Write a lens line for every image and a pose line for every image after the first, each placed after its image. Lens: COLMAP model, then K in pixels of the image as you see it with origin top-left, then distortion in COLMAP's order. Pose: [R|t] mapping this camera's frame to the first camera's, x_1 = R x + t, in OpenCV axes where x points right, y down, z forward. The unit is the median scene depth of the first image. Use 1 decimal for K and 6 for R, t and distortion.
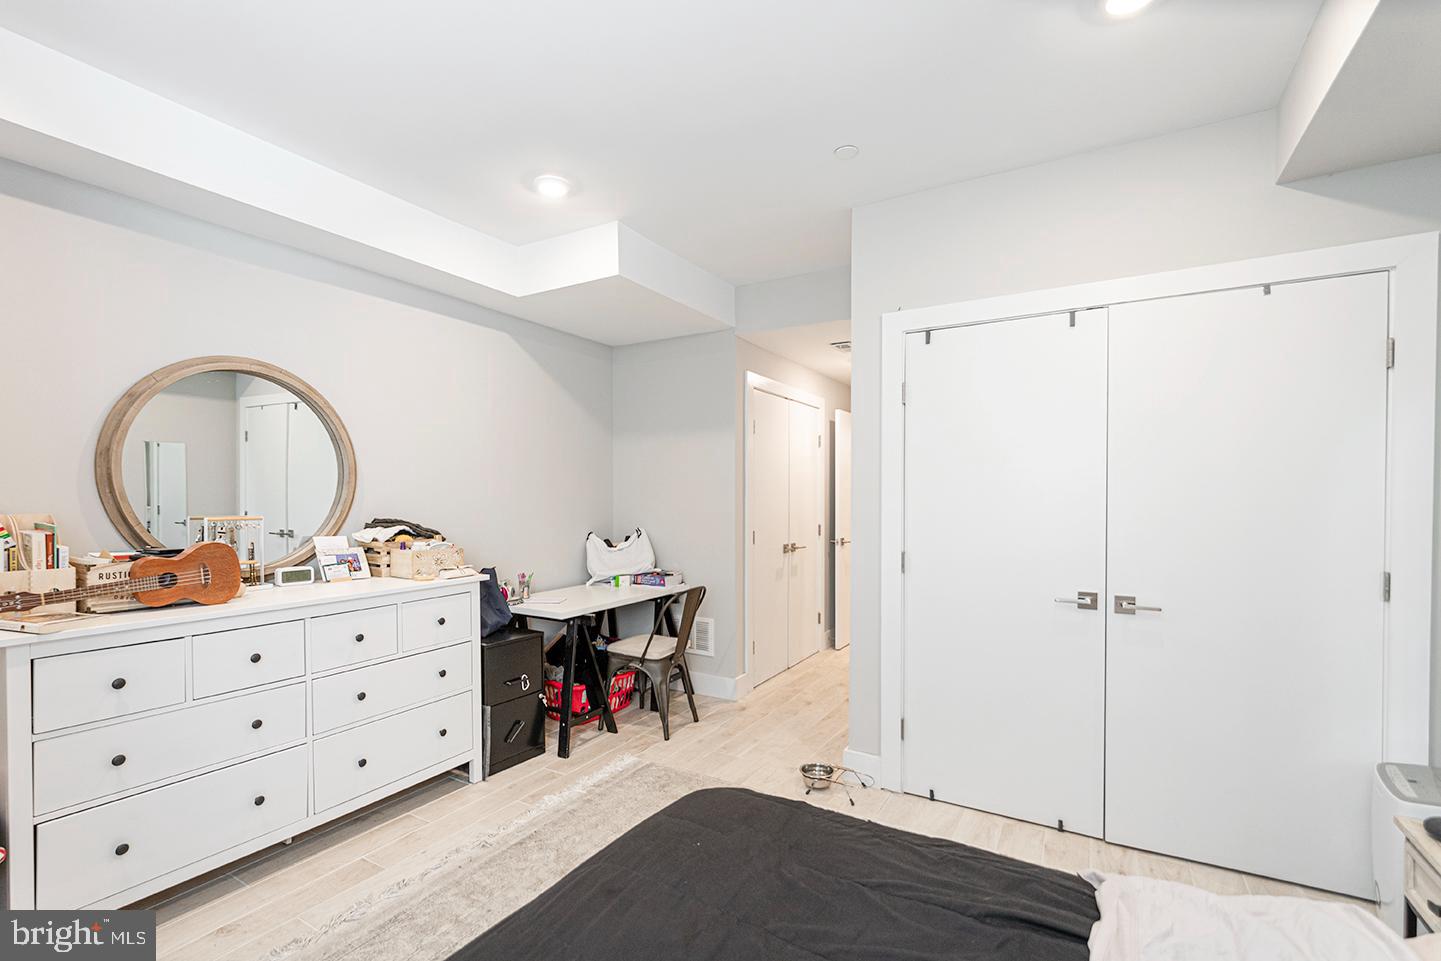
lens RADIAL K [[634.9, 0, 707.7], [0, 634.9, 508.0], [0, 0, 1]] dist [-0.003747, 0.000737]
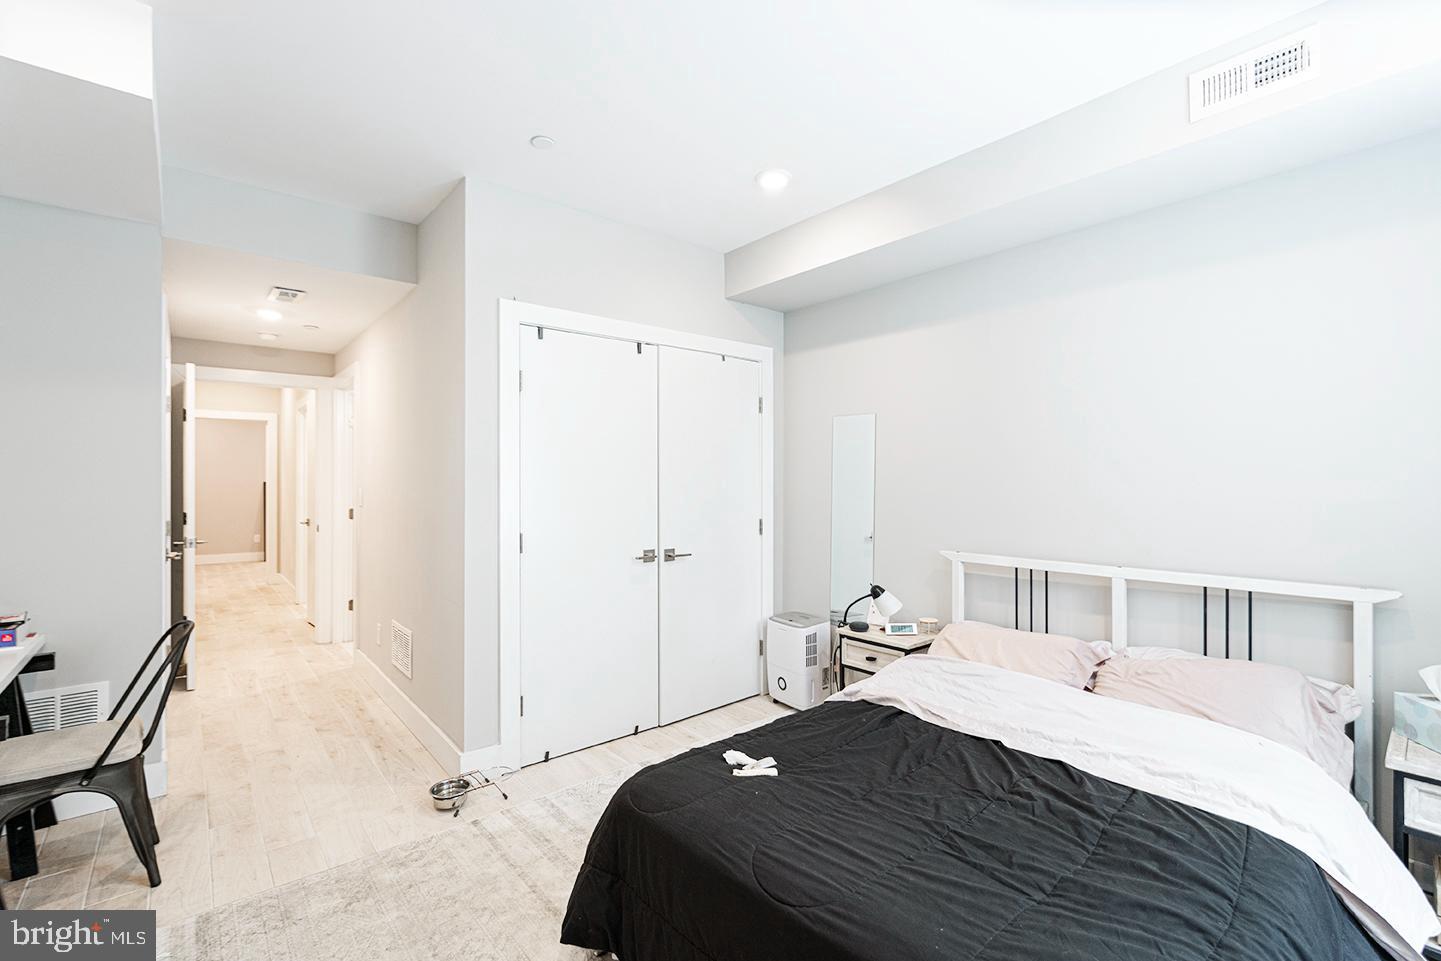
lens RADIAL K [[634.9, 0, 715.2], [0, 634.9, 479.0], [0, 0, 1]] dist [-0.003747, 0.000737]
pose [[0.328037, -0.002297, 0.944662, -0.657387], [0.020633, 0.999776, -0.004734, -0.010161], [-0.944439, 0.021044, 0.328011, 0.418328]]
